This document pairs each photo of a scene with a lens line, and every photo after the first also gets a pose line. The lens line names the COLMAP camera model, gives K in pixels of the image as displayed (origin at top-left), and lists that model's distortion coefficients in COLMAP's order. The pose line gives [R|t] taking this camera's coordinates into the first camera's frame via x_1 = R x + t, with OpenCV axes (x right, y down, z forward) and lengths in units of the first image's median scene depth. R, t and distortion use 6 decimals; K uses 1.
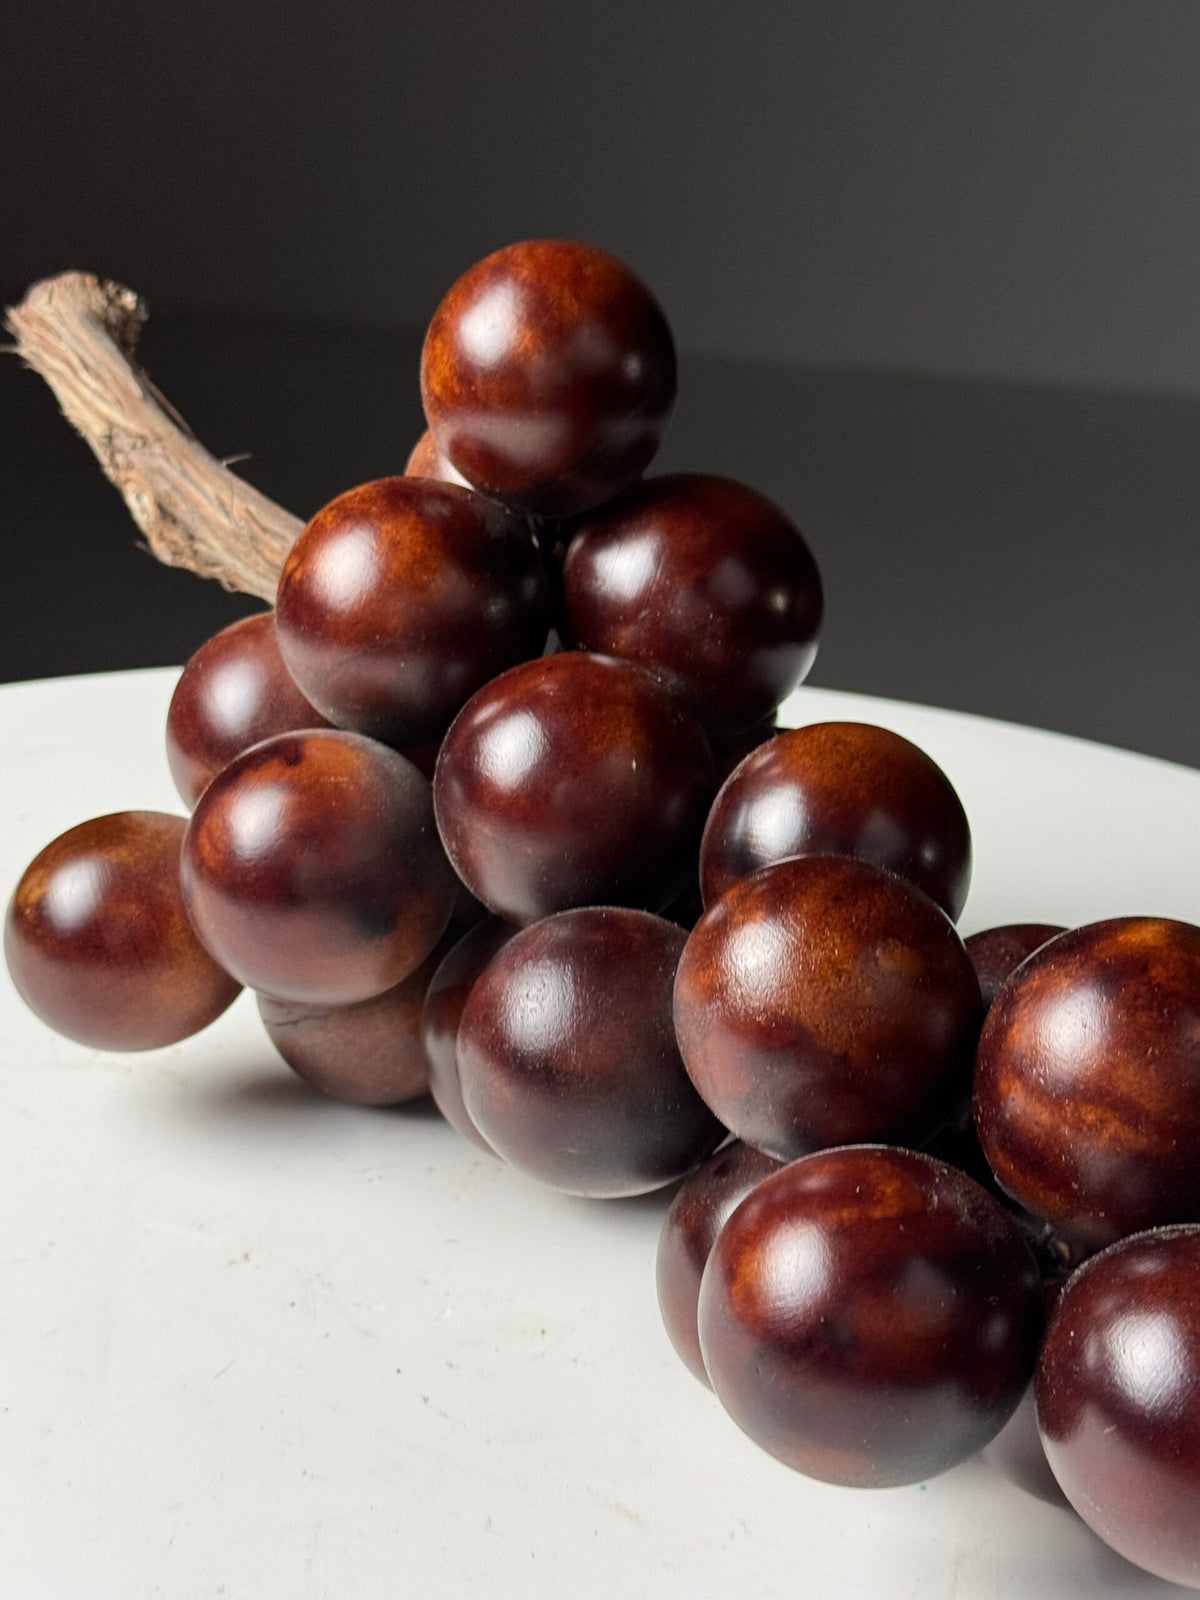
lens RADIAL K [[2516.8, 0, 598.6], [0, 2516.8, 786.1], [0, 0, 1]] dist [0.124202, 0.000000]
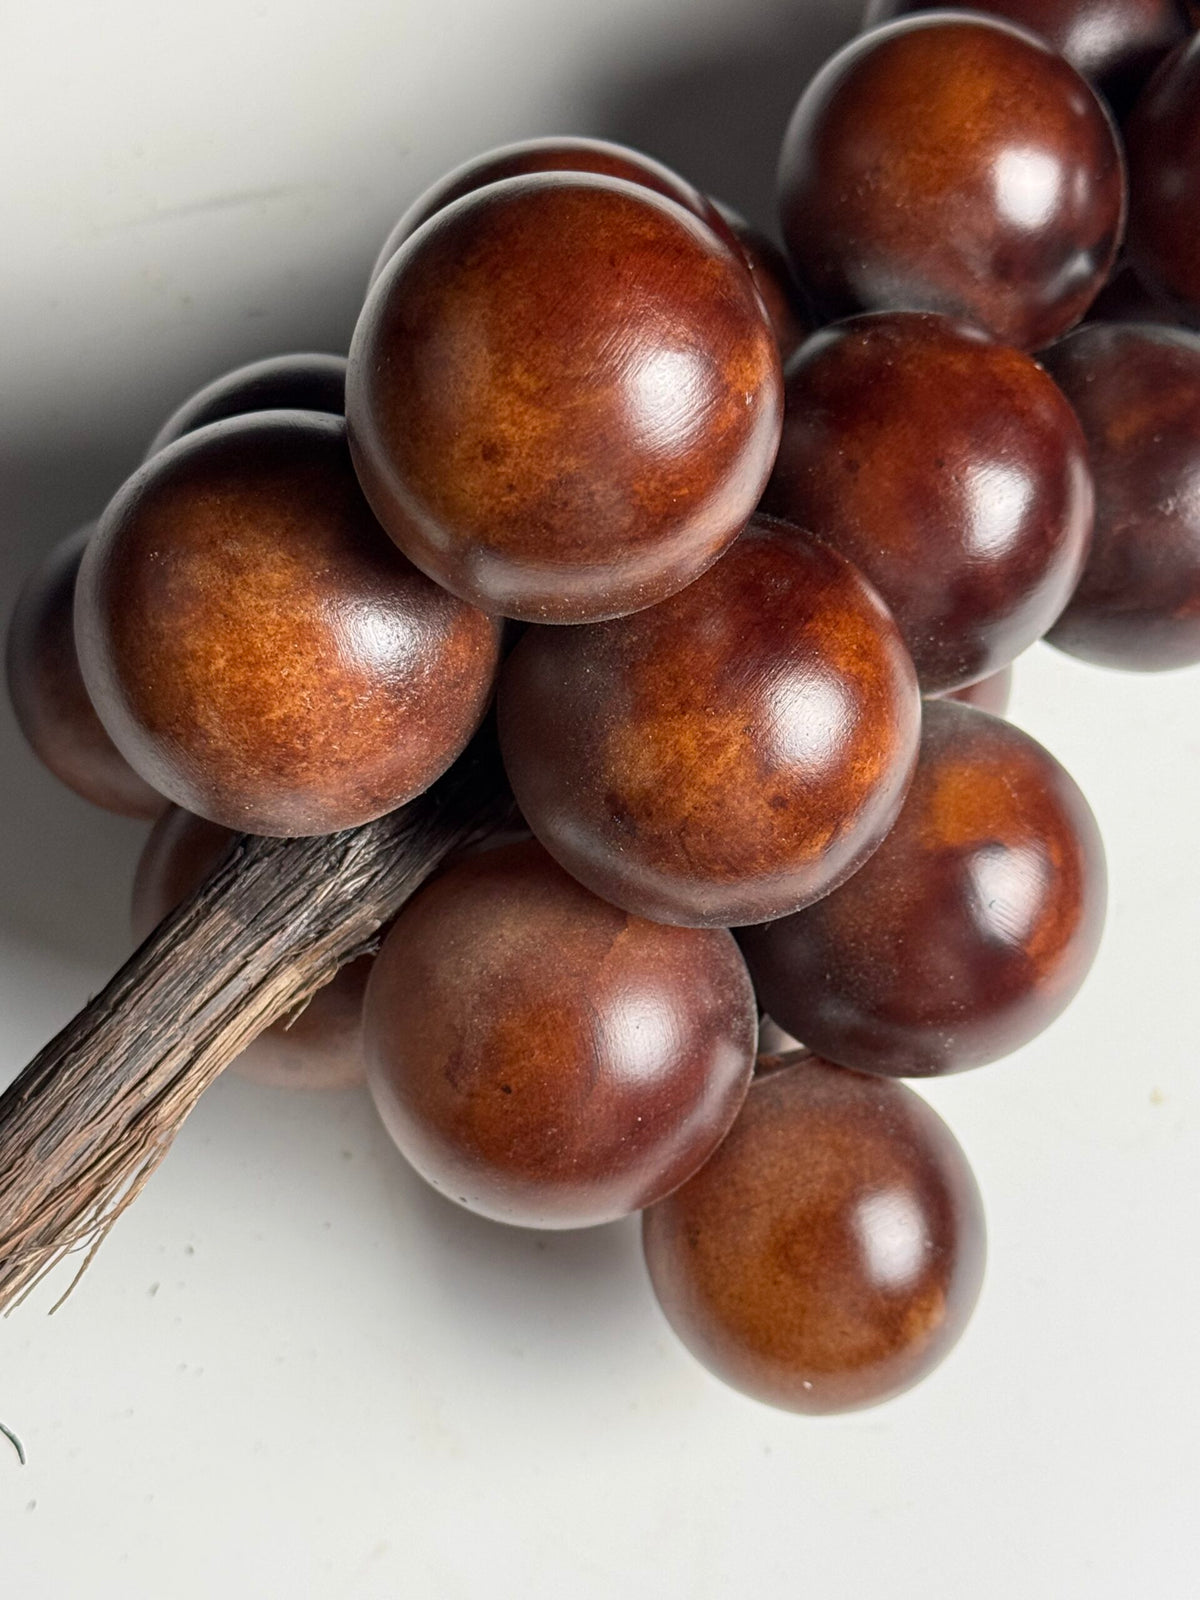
lens RADIAL K [[2909.3, 0, 607.4], [0, 2909.3, 809.8], [0, 0, 1]] dist [0.112941, 0.000000]
pose [[-0.200451, -0.944488, 0.260310, -0.298607], [0.381370, 0.169520, 0.908746, -0.792165], [-0.902428, 0.281433, 0.326219, 0.828759]]
